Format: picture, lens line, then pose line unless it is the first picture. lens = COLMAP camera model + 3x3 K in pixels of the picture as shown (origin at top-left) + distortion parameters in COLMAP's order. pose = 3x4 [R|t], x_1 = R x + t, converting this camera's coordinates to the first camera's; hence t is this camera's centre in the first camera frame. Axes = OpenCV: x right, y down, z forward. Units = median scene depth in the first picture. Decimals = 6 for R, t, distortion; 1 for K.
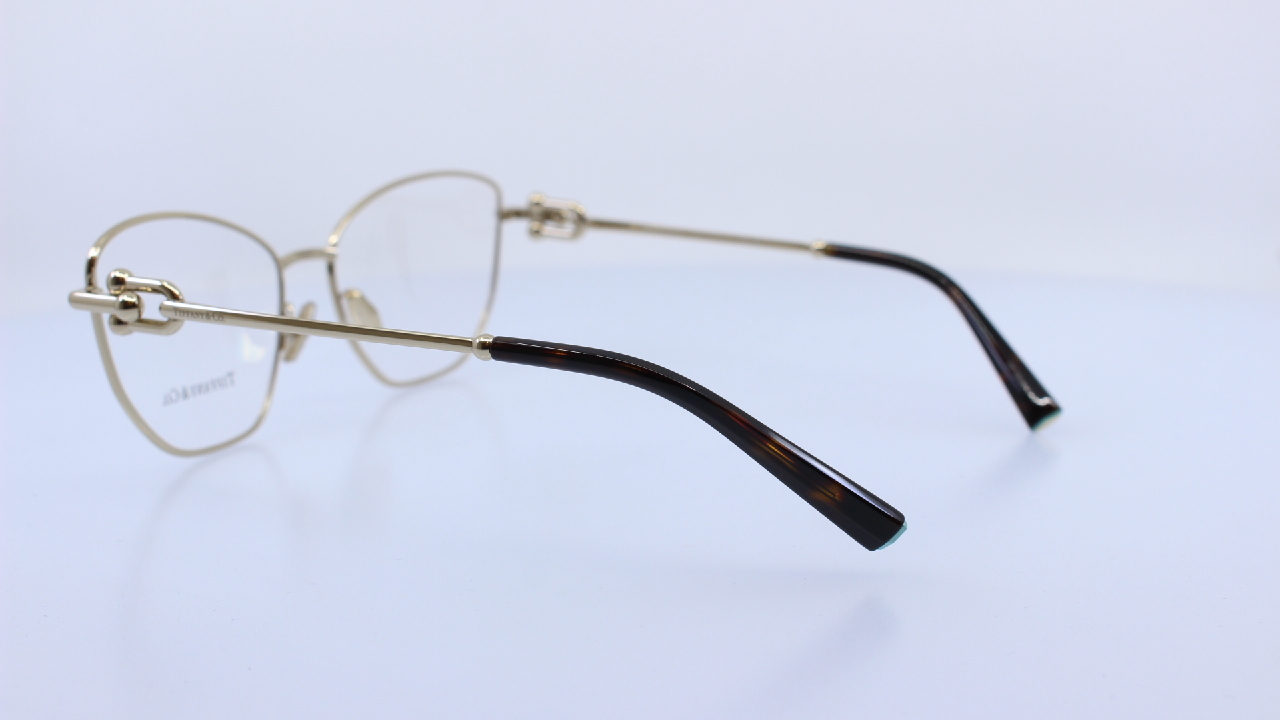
lens RADIAL K [[1684.7, 0, 640.0], [0, 1684.7, 360.0], [0, 0, 1]] dist [-0.108739, -0.003381]
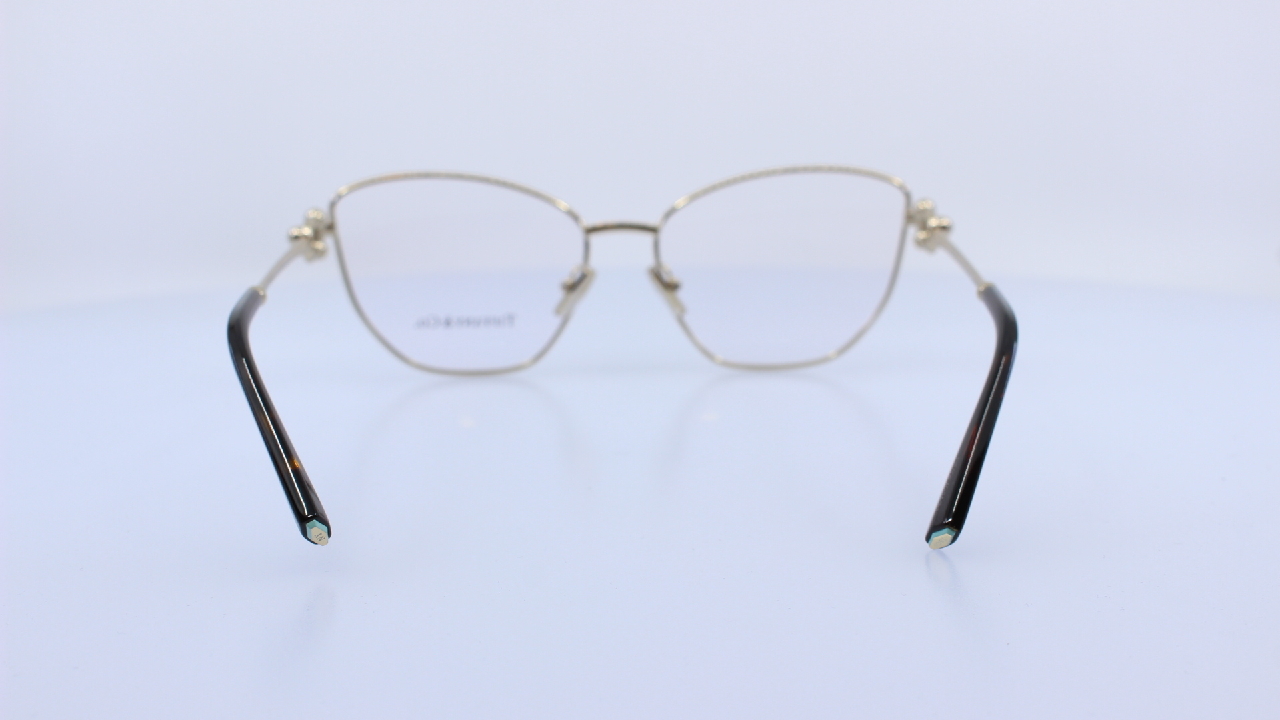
lens RADIAL K [[1684.7, 0, 640.0], [0, 1684.7, 360.0], [0, 0, 1]] dist [-0.108739, -0.003381]
pose [[0.493879, 0.176837, -0.851359, 0.843304], [-0.163488, 0.980525, 0.108825, -0.108891], [0.854023, 0.085441, 0.513171, 0.485554]]
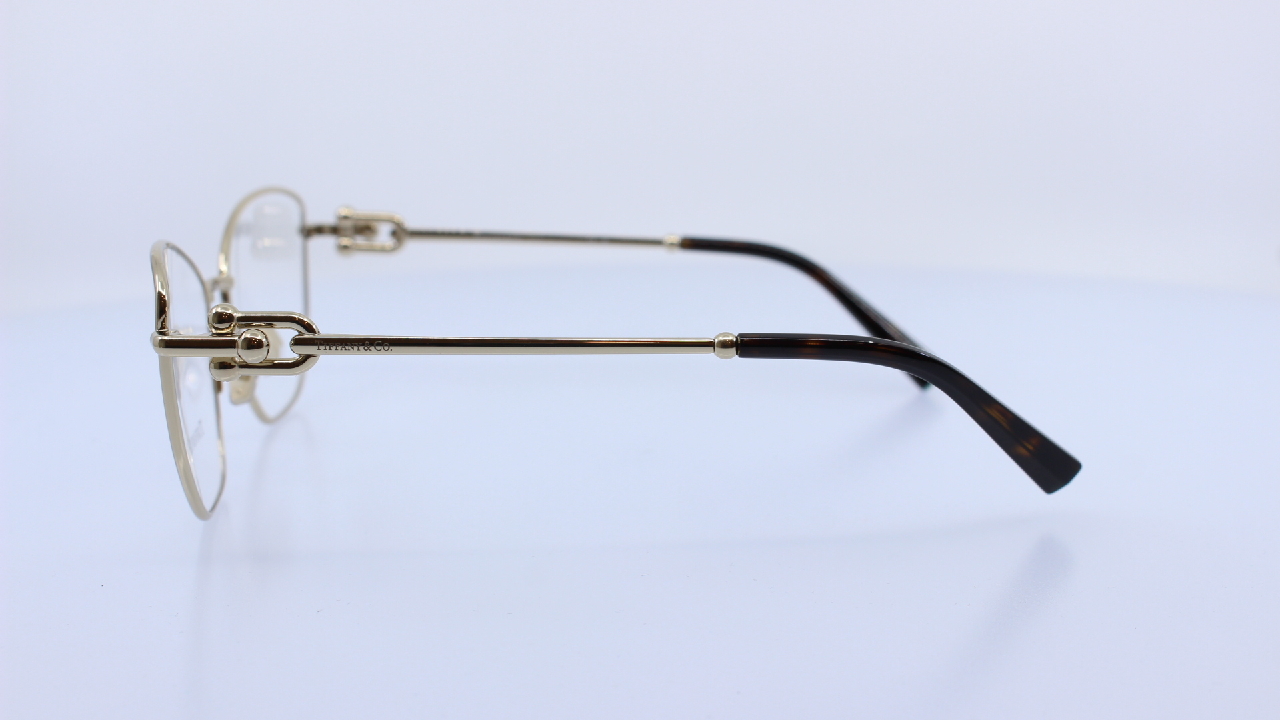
lens RADIAL K [[1684.7, 0, 640.0], [0, 1684.7, 360.0], [0, 0, 1]] dist [-0.108739, -0.003381]
pose [[0.862473, -0.096604, 0.496798, -0.492331], [0.100625, 0.994748, 0.018741, -0.017923], [-0.495999, 0.033826, 0.867664, 0.128271]]
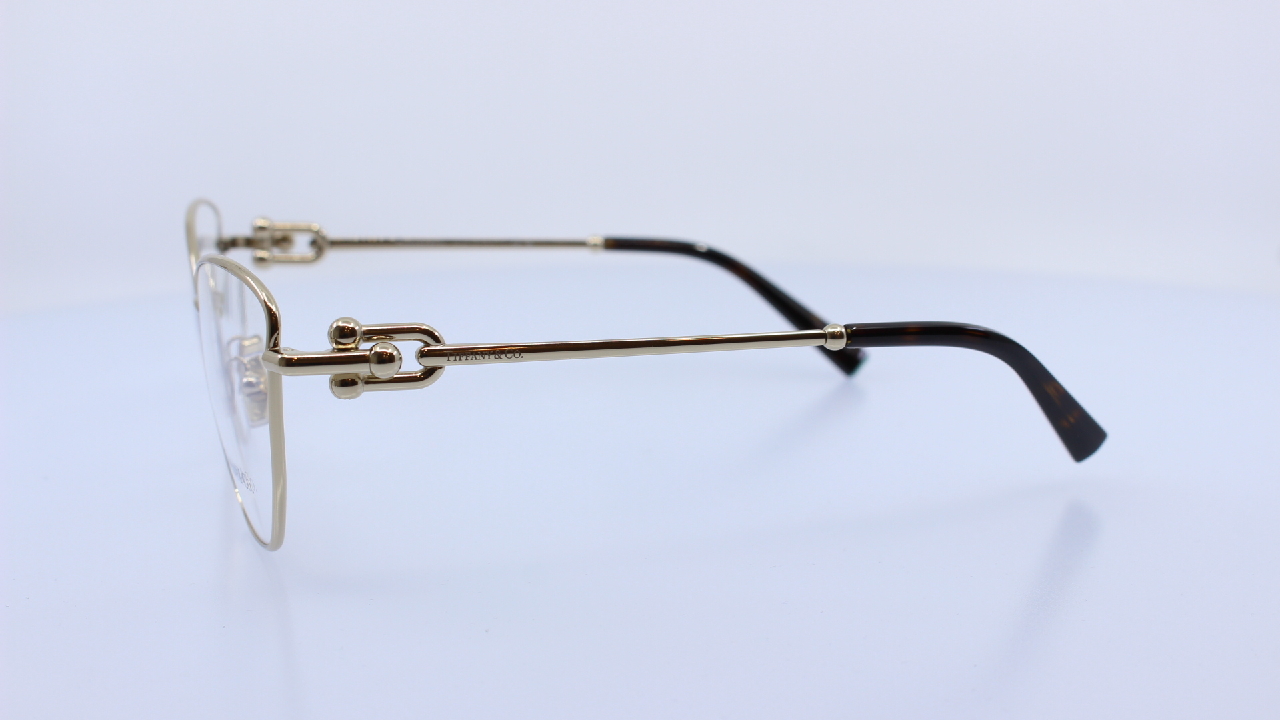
lens RADIAL K [[1684.7, 0, 640.0], [0, 1684.7, 360.0], [0, 0, 1]] dist [-0.108739, -0.003381]
pose [[0.701668, -0.135337, 0.699532, -0.692324], [0.143787, 0.988491, 0.047015, -0.045672], [-0.697844, 0.067595, 0.713053, 0.281395]]
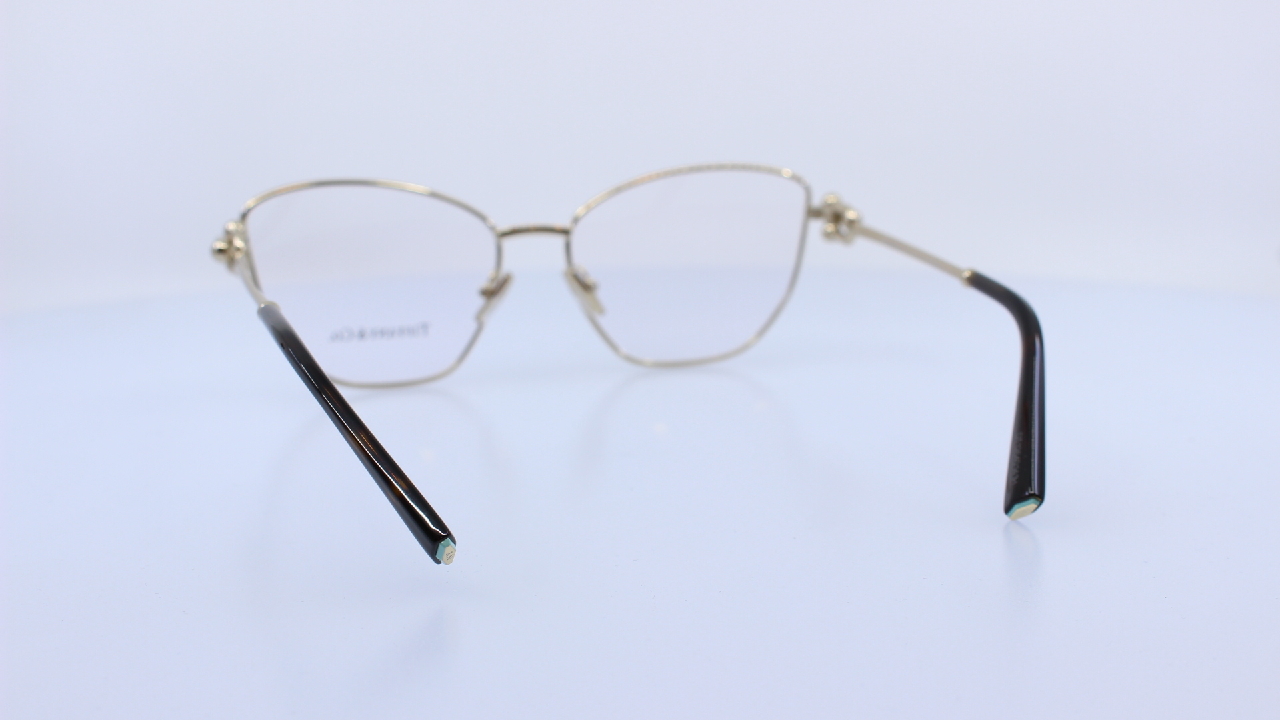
lens RADIAL K [[1684.7, 0, 640.0], [0, 1684.7, 360.0], [0, 0, 1]] dist [-0.108739, -0.003381]
pose [[0.705901, 0.142465, -0.693835, 0.687992], [-0.134635, 0.988693, 0.066032, -0.066385], [0.695397, 0.046803, 0.717100, 0.282379]]
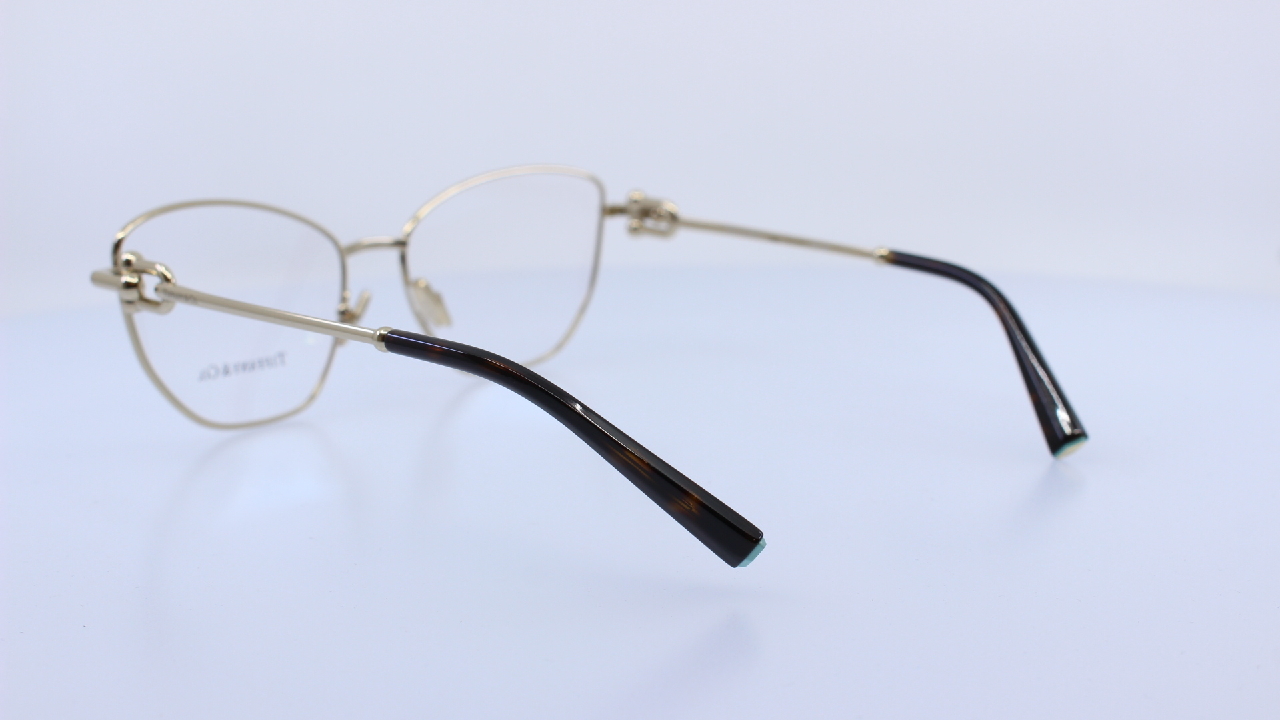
lens RADIAL K [[1684.7, 0, 640.0], [0, 1684.7, 360.0], [0, 0, 1]] dist [-0.108739, -0.003381]
pose [[0.965761, 0.050246, -0.254523, 0.252144], [-0.049362, 0.998732, 0.009861, -0.009993], [0.254696, 0.003040, 0.967016, 0.033735]]
